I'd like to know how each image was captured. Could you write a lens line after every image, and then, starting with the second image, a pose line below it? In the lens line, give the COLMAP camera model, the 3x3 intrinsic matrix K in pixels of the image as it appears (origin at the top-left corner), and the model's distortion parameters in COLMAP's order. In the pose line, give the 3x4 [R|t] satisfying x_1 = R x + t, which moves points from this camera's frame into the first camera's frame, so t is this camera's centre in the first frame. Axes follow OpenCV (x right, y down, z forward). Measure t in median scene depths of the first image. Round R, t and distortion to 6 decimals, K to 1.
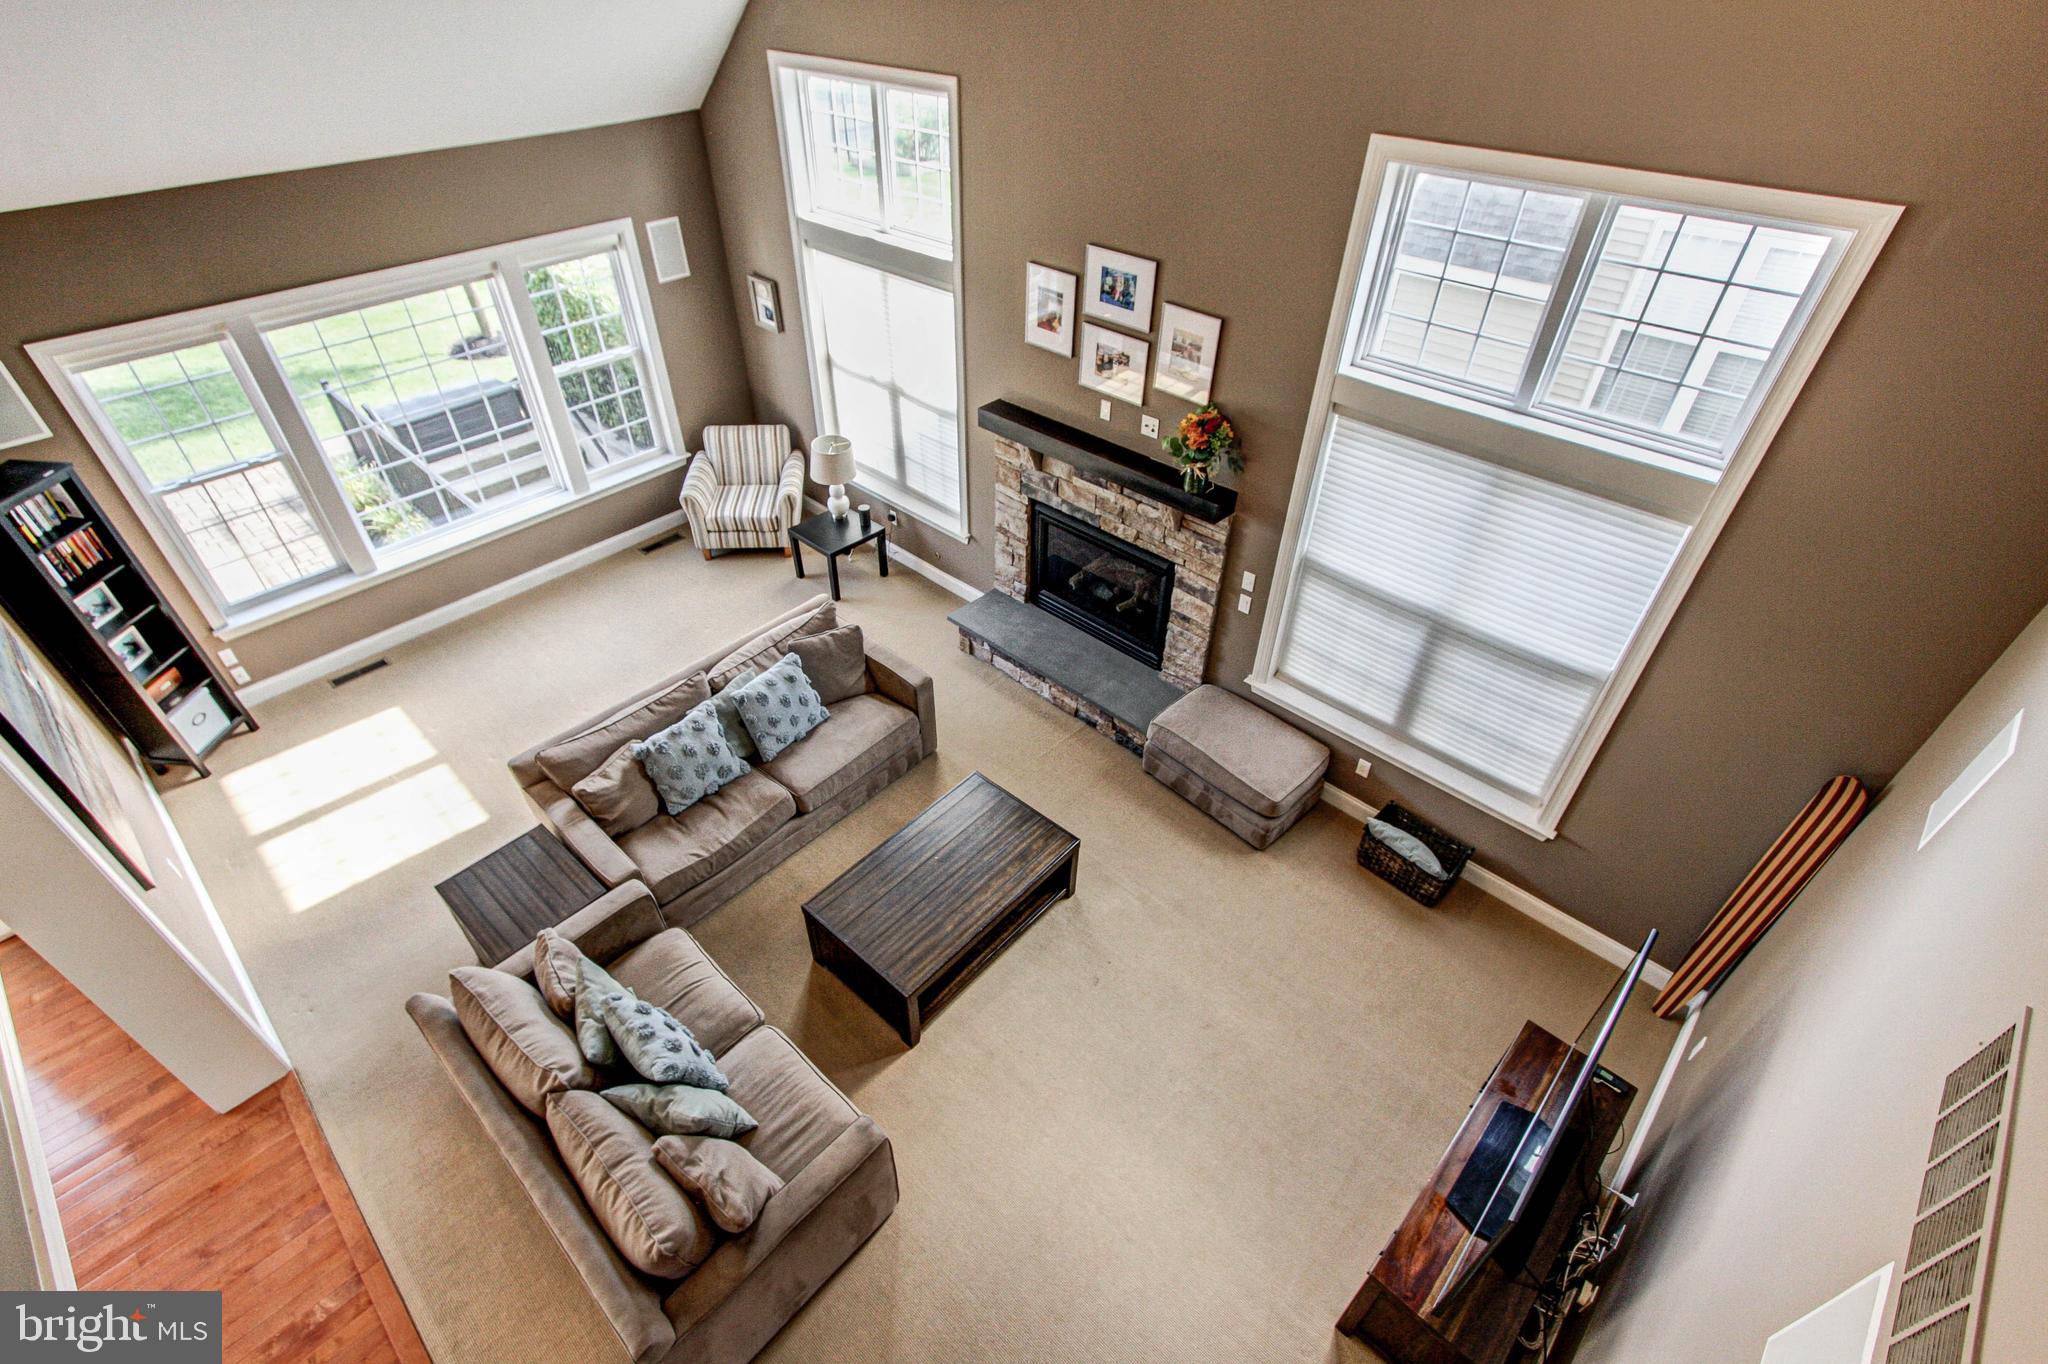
lens RADIAL K [[951.0, 0, 1013.8], [0, 951.0, 684.3], [0, 0, 1]] dist [0.013343, -0.000757]
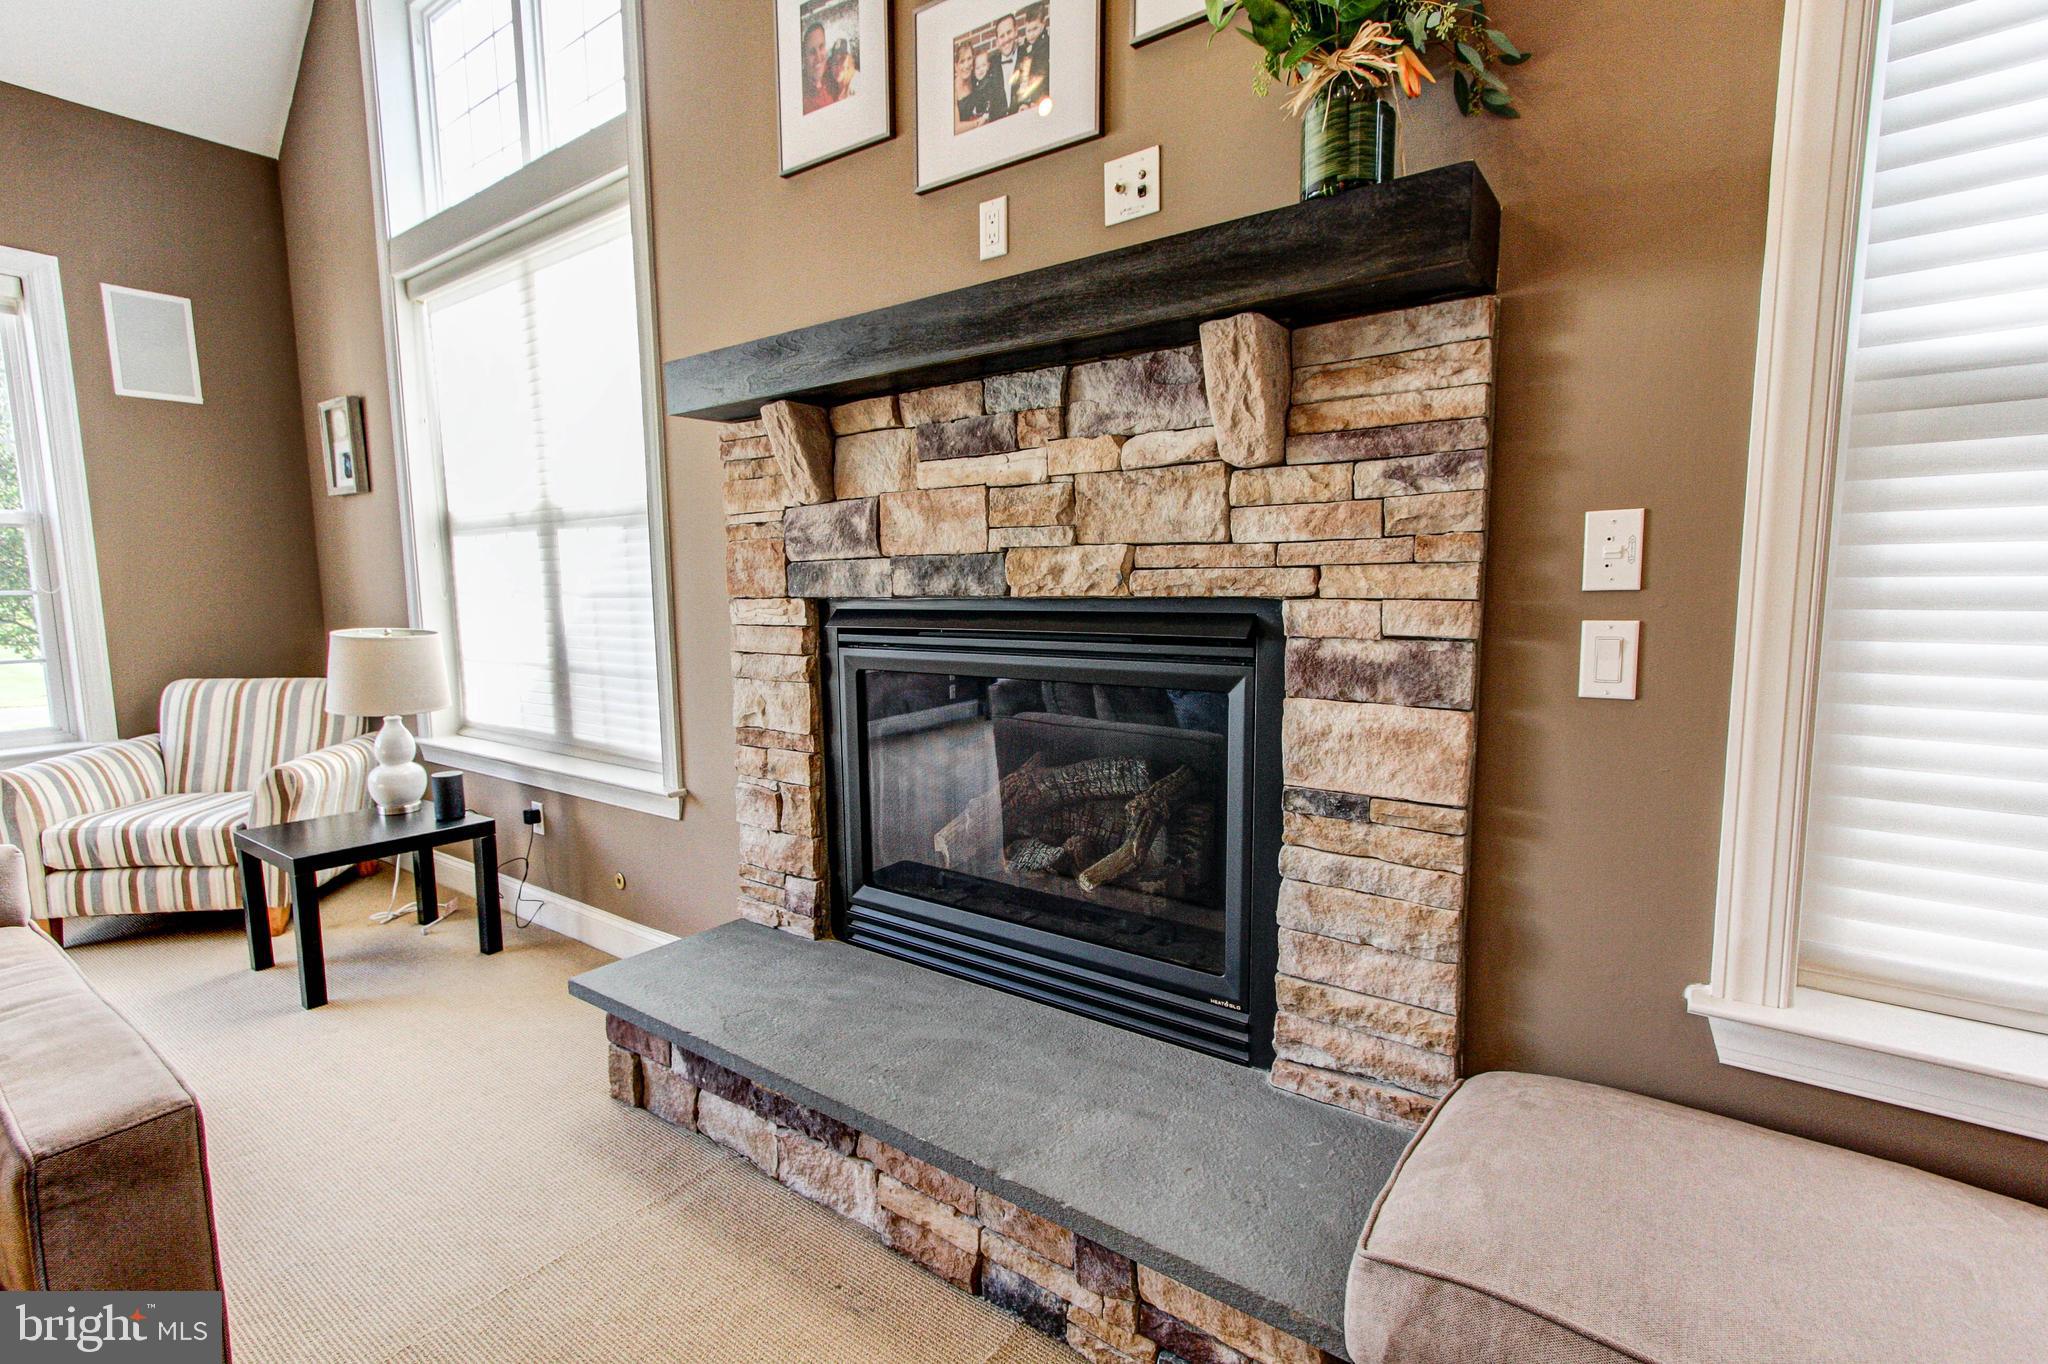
lens RADIAL K [[951.0, 0, 1000.0], [0, 951.0, 683.3], [0, 0, 1]] dist [0.013343, -0.000757]
pose [[0.993904, -0.032123, 0.105463, 0.050846], [0.085062, 0.831996, -0.548221, 0.040046], [-0.070134, 0.553850, 0.829657, 0.720052]]
